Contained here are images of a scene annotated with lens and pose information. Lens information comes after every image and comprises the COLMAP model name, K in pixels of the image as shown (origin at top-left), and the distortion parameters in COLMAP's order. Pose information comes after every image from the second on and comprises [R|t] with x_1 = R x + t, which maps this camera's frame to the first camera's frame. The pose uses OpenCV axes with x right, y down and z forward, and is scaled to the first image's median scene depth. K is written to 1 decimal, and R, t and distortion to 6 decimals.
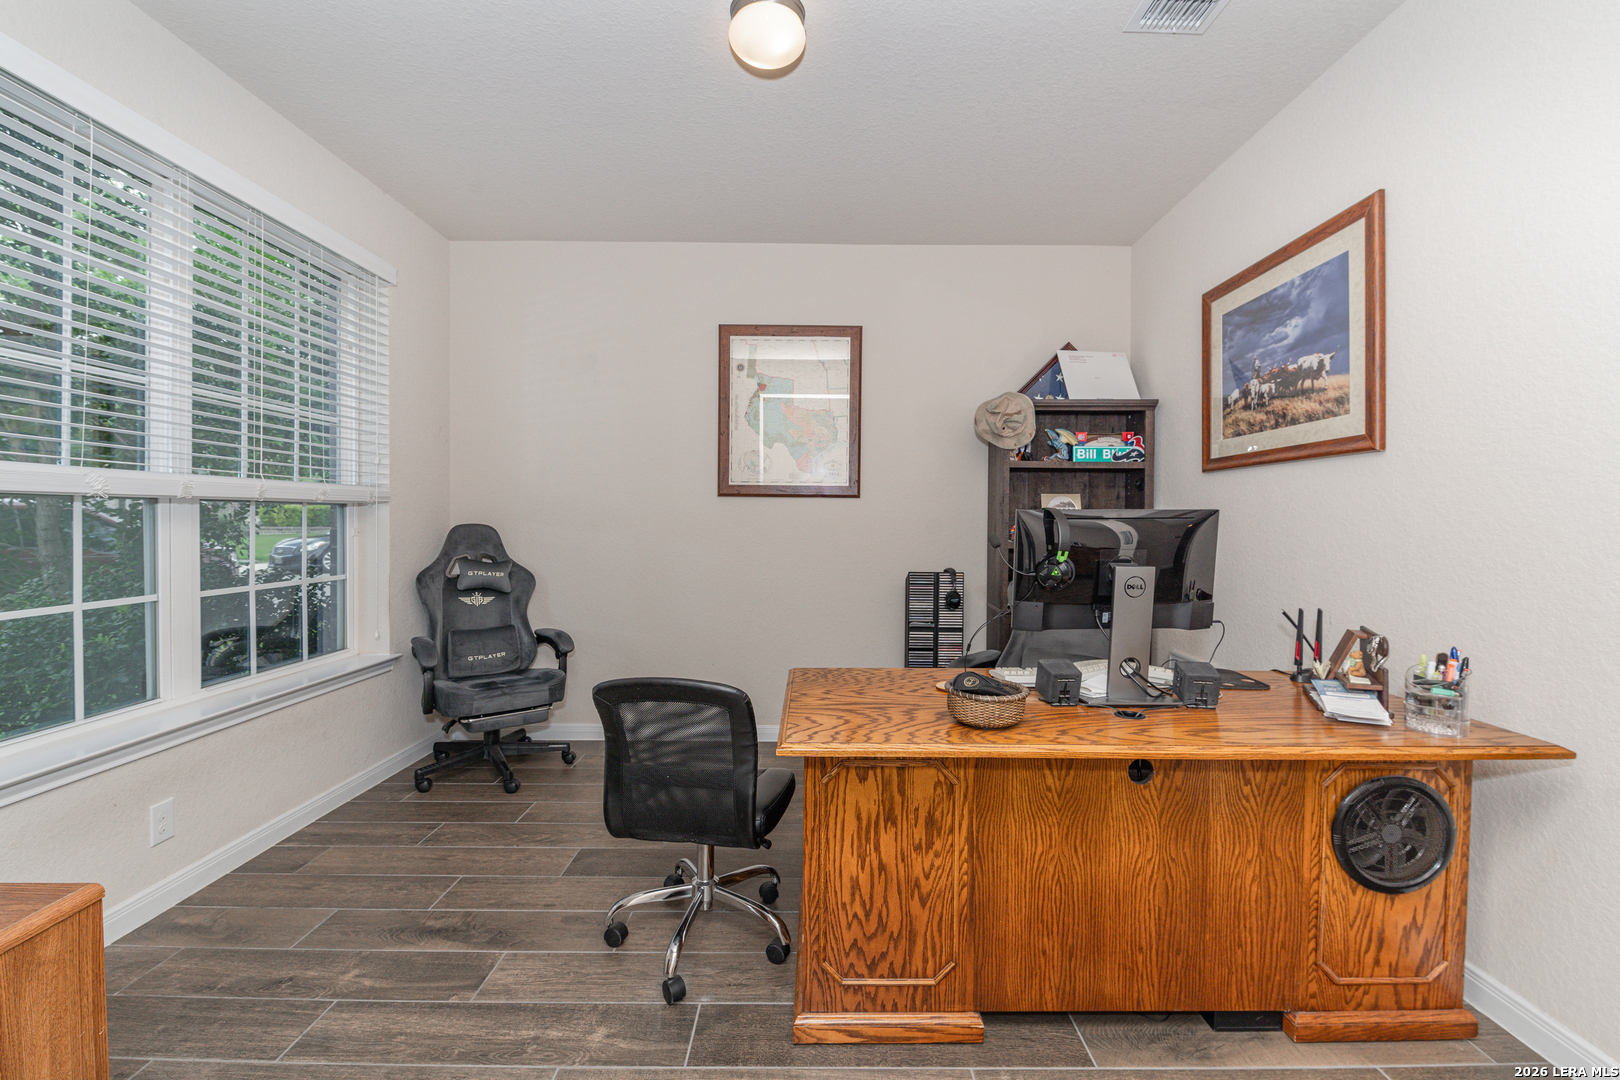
lens RADIAL K [[723.0, 0, 811.2], [0, 723.0, 532.1], [0, 0, 1]] dist [-0.005790, -0.001968]
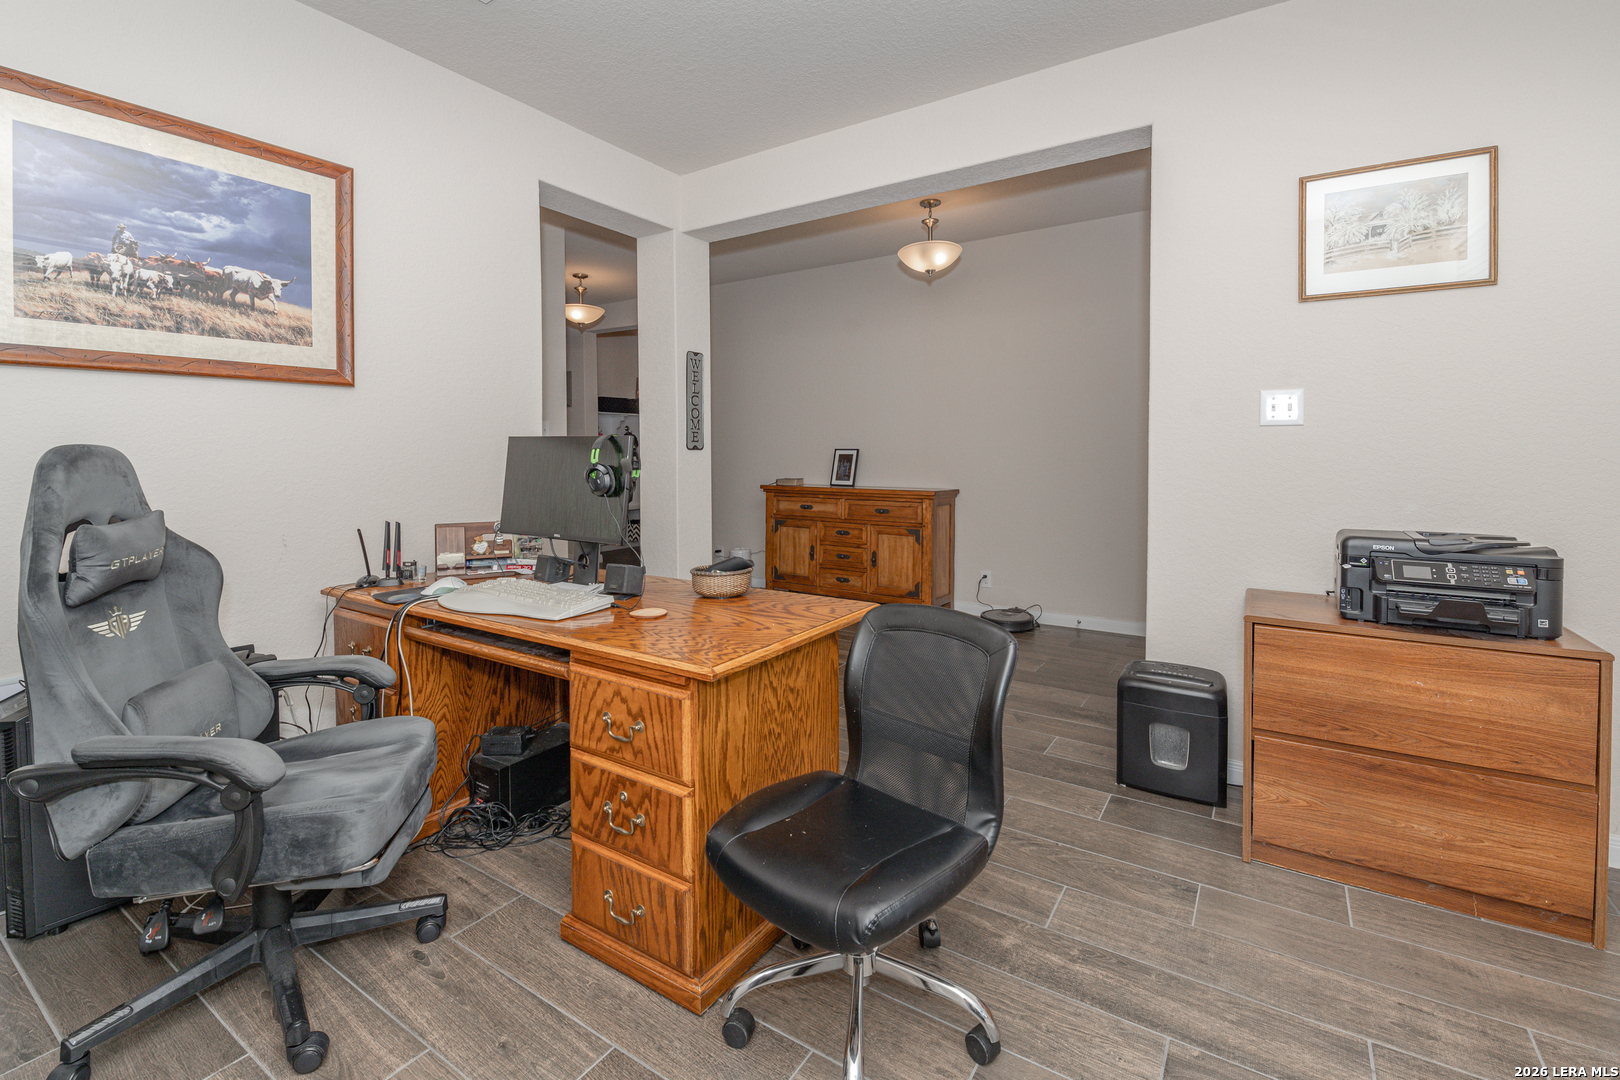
lens RADIAL K [[723.0, 0, 799.7], [0, 723.0, 462.5], [0, 0, 1]] dist [-0.005790, -0.001968]
pose [[-0.831828, -0.000943, 0.555032, -0.417864], [0.016231, 0.999530, 0.026025, -0.006184], [-0.554796, 0.030657, -0.831422, 1.358419]]
